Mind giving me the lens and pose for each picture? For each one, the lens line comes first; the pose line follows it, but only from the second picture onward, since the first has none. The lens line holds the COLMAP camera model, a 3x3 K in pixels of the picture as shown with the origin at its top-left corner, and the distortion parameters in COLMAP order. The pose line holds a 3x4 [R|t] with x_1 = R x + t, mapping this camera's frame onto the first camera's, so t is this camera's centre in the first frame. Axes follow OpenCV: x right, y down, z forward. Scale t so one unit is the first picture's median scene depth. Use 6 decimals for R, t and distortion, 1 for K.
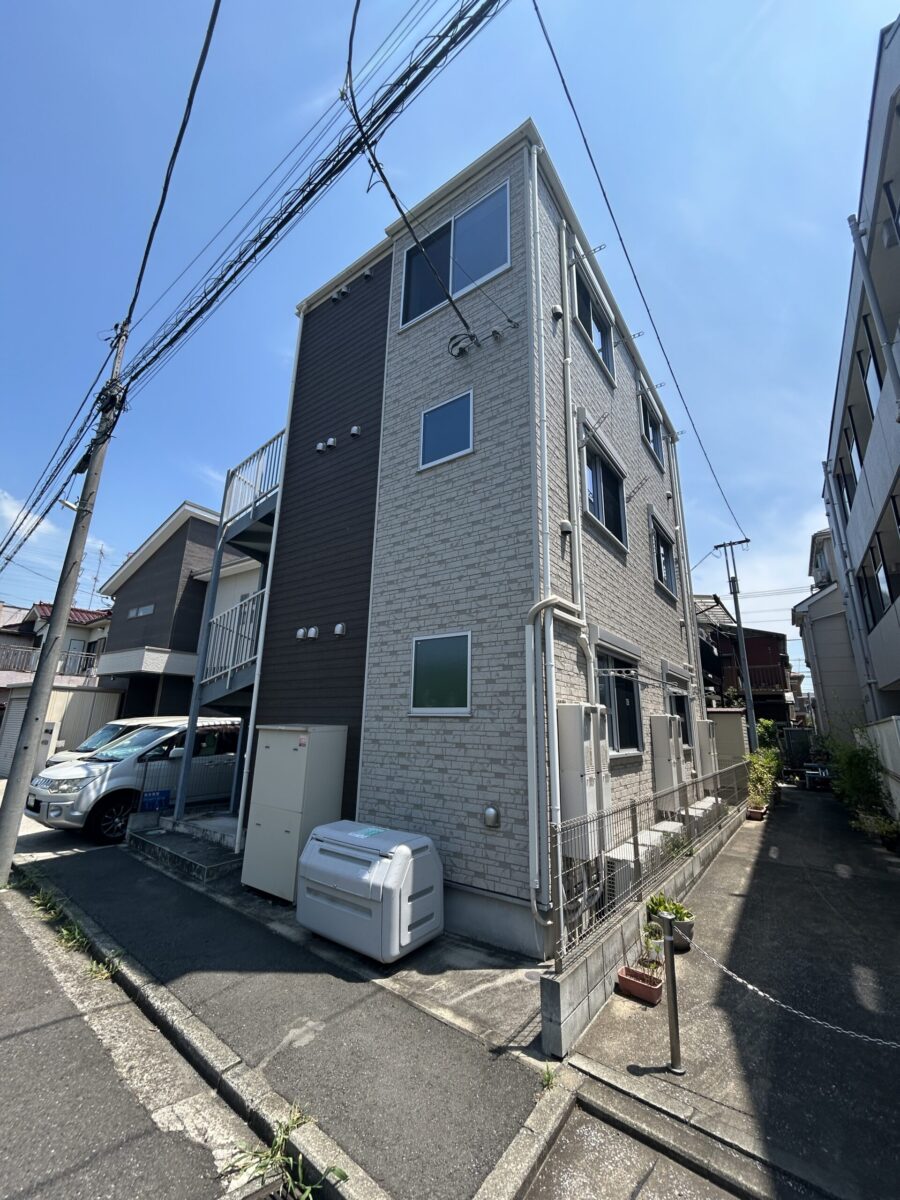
lens RADIAL K [[482.3, 0, 451.5], [0, 482.3, 598.1], [0, 0, 1]] dist [0.000492, 0.000531]
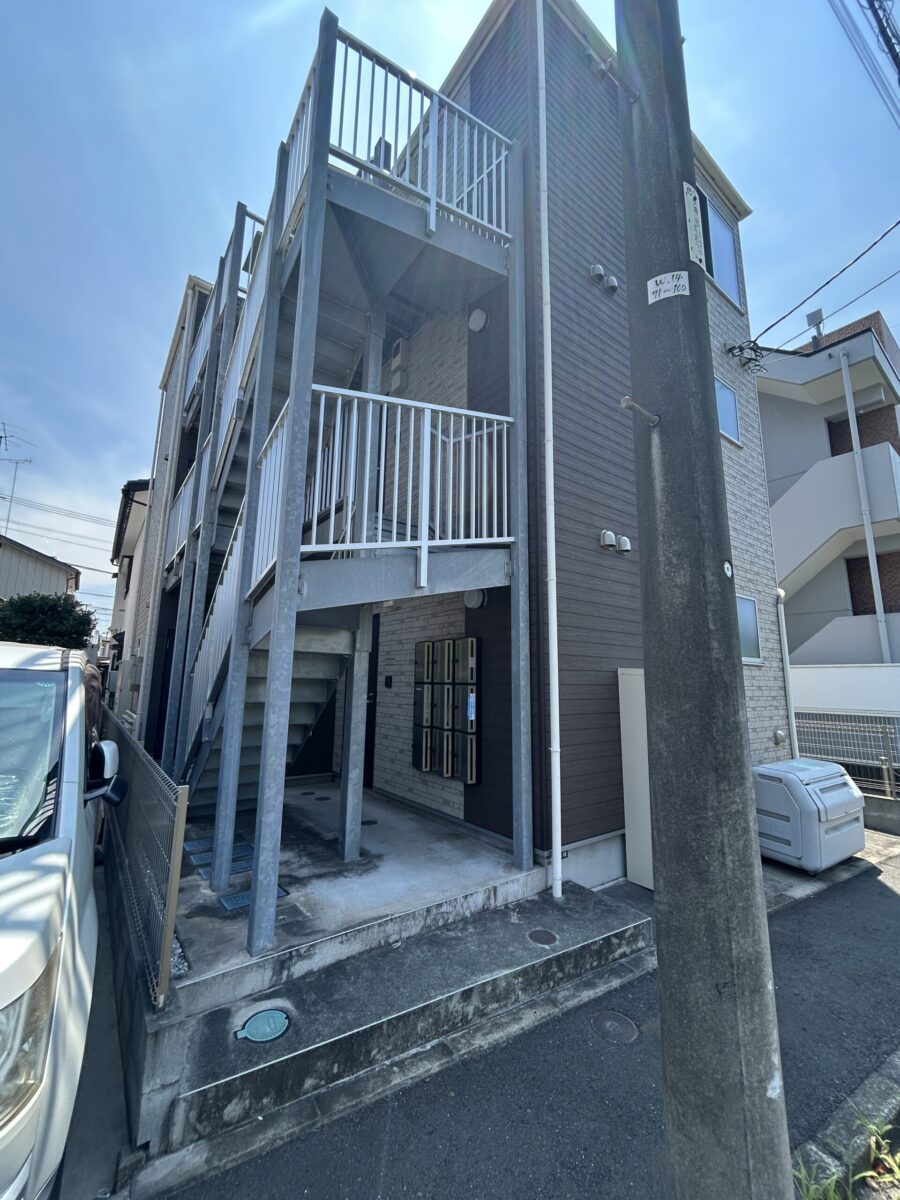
lens RADIAL K [[482.3, 0, 451.5], [0, 482.3, 598.1], [0, 0, 1]] dist [0.000492, 0.000531]
pose [[0.308379, 0.145044, 0.940141, -1.408095], [-0.251911, 0.965475, -0.066322, 0.358008], [-0.917302, -0.216379, 0.334271, 1.341933]]
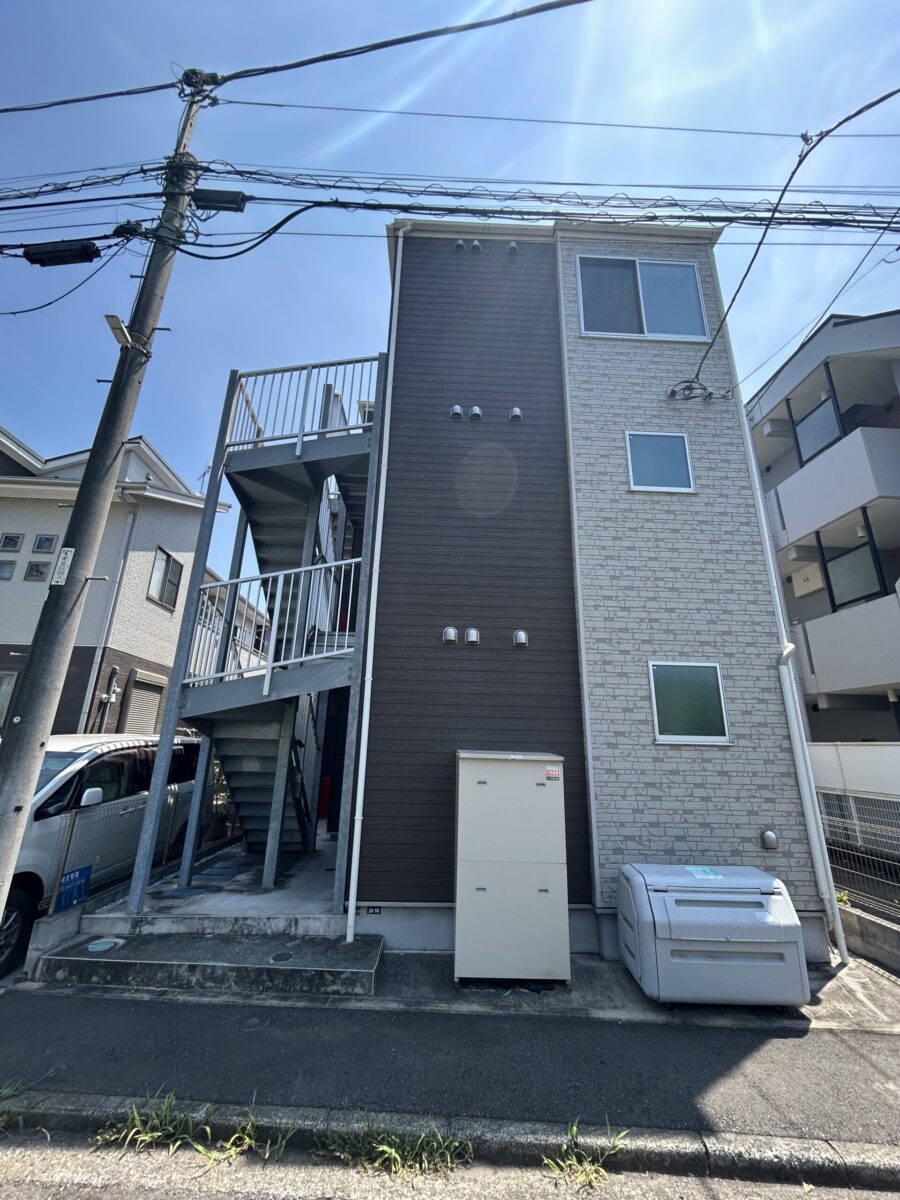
lens RADIAL K [[484.0, 0, 455.9], [0, 484.0, 595.5], [0, 0, 1]] dist [0.003558, 0.000148]
pose [[0.792350, 0.175383, 0.584314, -1.091281], [-0.160868, 0.983953, -0.077192, 0.099680], [-0.588476, -0.032834, 0.807848, 0.497390]]
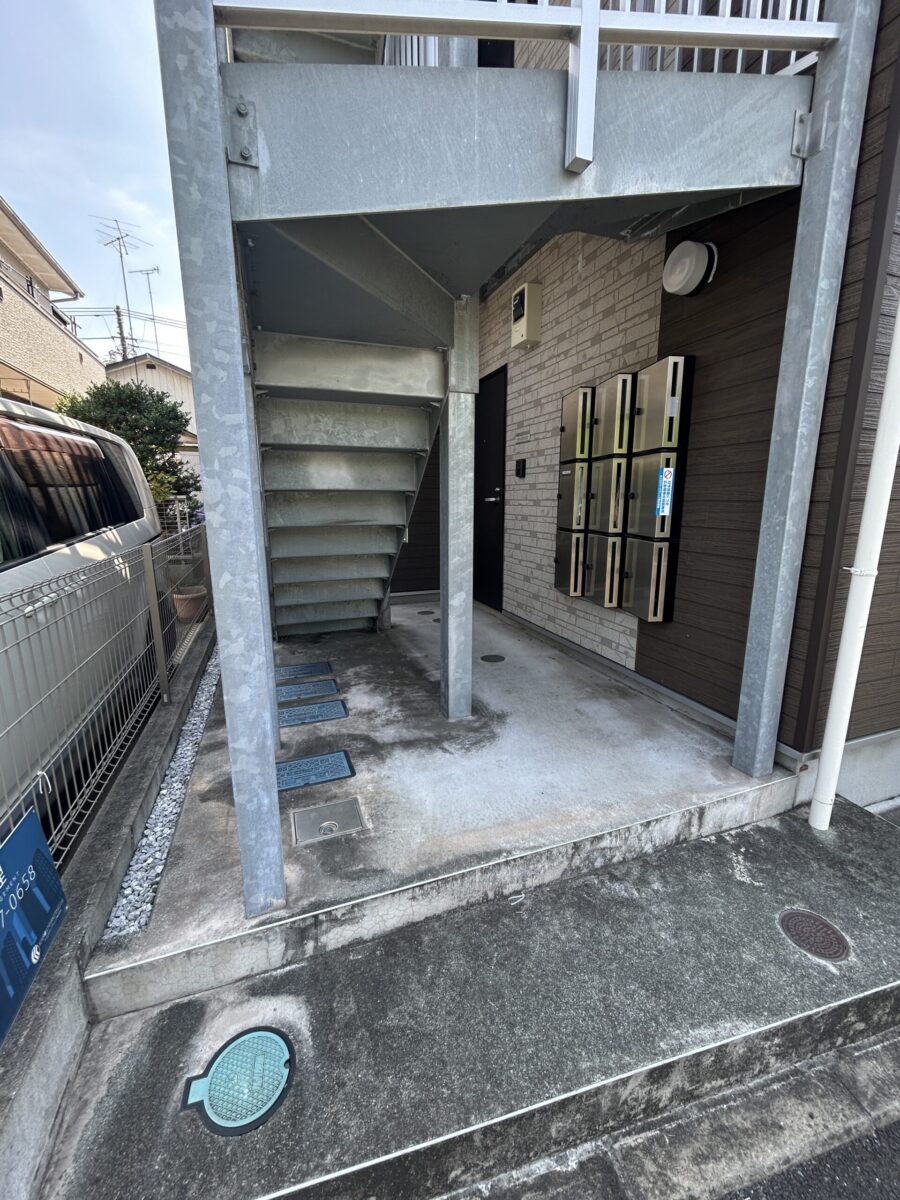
lens RADIAL K [[482.3, 0, 451.5], [0, 482.3, 598.1], [0, 0, 1]] dist [0.000492, 0.000531]
pose [[0.572597, -0.191271, 0.797212, -1.059211], [-0.195229, 0.912619, 0.359183, 0.448694], [-0.796252, -0.361306, 0.485221, 1.459650]]
